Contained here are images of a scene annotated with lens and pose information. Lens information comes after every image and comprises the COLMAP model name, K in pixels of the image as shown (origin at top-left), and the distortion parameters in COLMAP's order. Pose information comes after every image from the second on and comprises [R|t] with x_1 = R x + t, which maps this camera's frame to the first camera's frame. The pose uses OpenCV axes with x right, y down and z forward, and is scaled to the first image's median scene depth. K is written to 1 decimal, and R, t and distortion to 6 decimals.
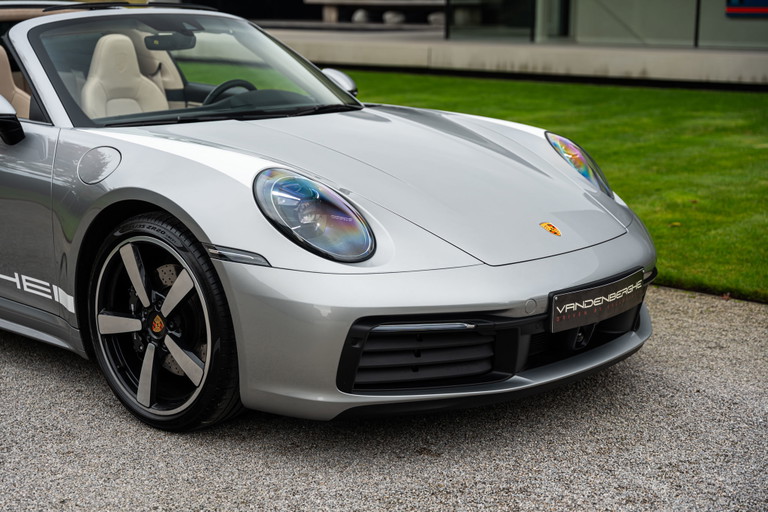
lens RADIAL K [[1250.7, 0, 387.1], [0, 1250.7, 256.9], [0, 0, 1]] dist [0.035103, 0.000000]
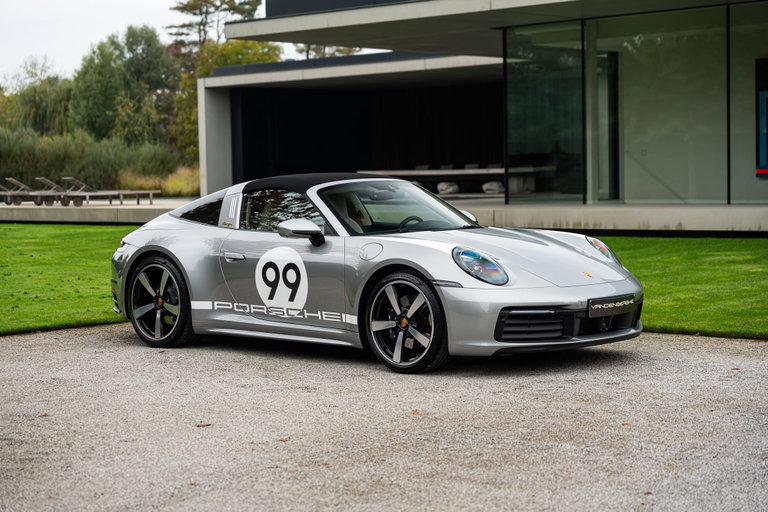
lens RADIAL K [[1496.9, 0, 384.3], [0, 1496.9, 264.2], [0, 0, 1]] dist [-0.004925, 0.000000]
pose [[0.999382, -0.025951, -0.023689, -0.134719], [0.022379, 0.989858, -0.140289, 0.271677], [0.027090, 0.139672, 0.989827, -1.334818]]
